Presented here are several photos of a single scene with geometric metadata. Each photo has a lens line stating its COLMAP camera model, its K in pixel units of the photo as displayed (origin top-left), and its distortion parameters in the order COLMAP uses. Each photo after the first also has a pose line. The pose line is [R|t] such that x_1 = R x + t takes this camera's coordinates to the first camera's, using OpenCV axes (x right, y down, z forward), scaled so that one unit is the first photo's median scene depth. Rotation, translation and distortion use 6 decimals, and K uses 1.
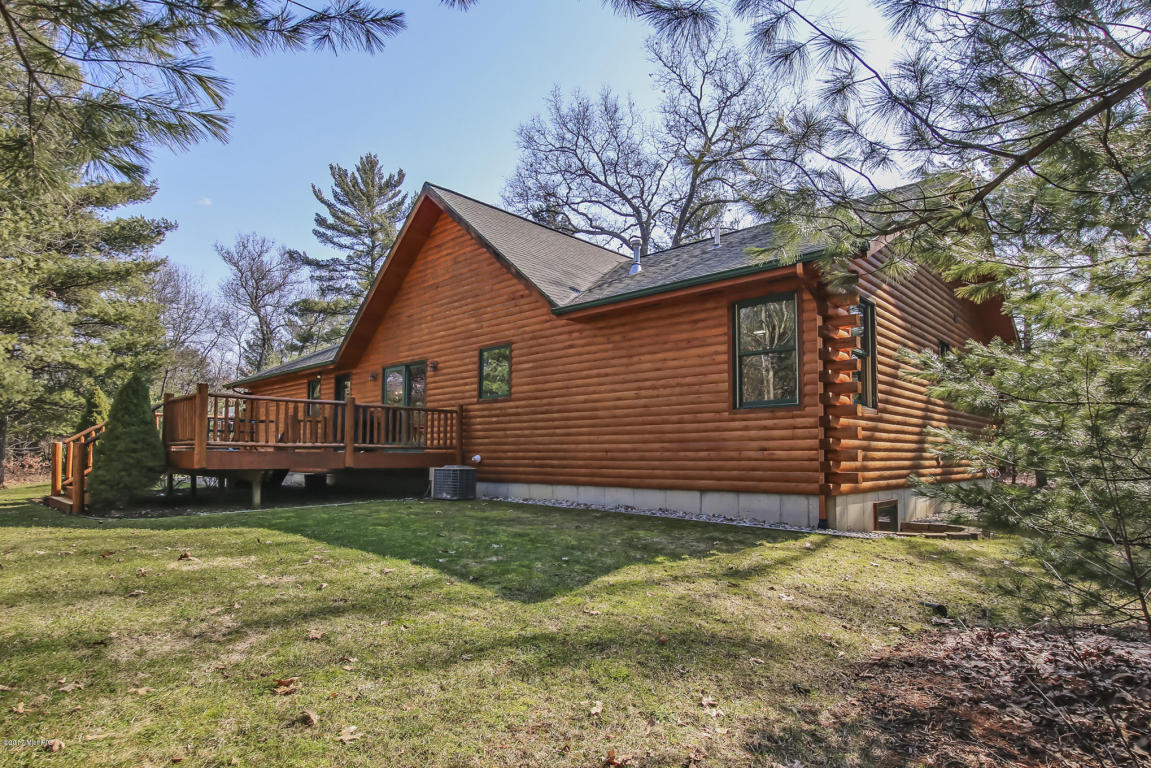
lens RADIAL K [[623.4, 0, 567.9], [0, 623.4, 436.4], [0, 0, 1]] dist [-0.029086, 0.003997]
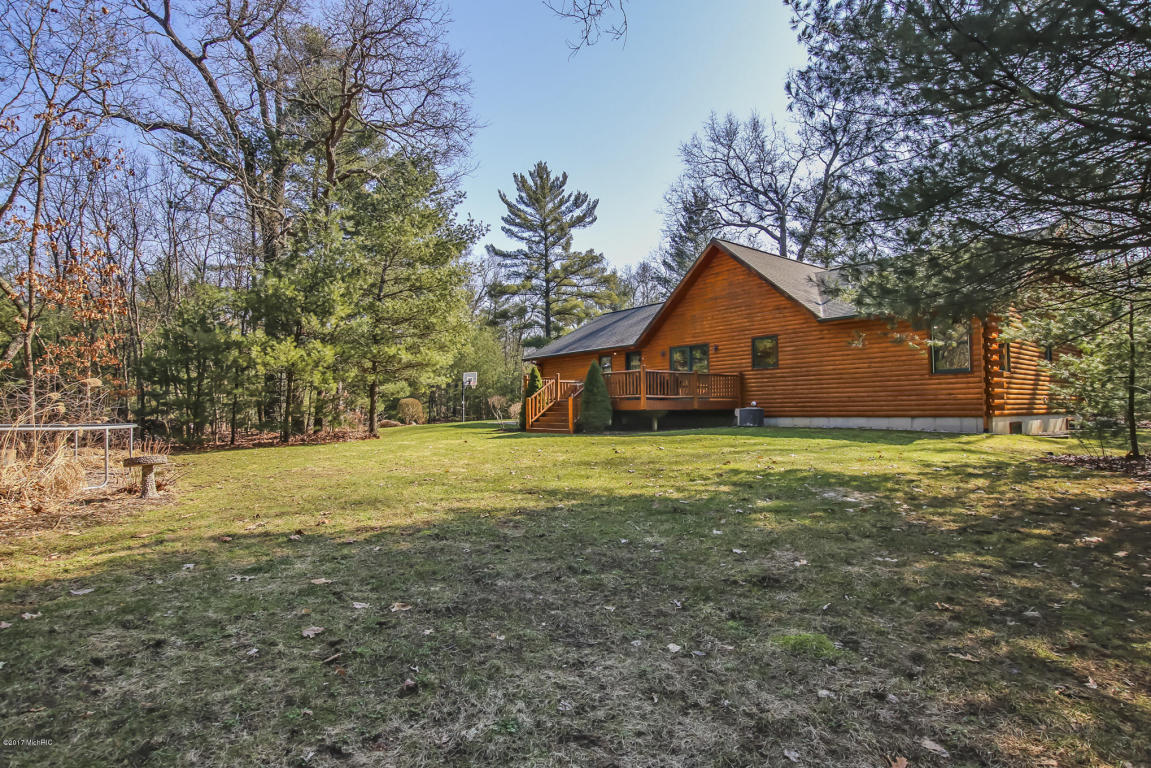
lens RADIAL K [[623.4, 0, 578.0], [0, 623.4, 390.9], [0, 0, 1]] dist [-0.029086, 0.003997]
pose [[0.994915, -0.017577, -0.099168, -0.415842], [0.017579, 0.999845, -0.000853, -0.005631], [0.099167, -0.000894, 0.995070, -0.658762]]
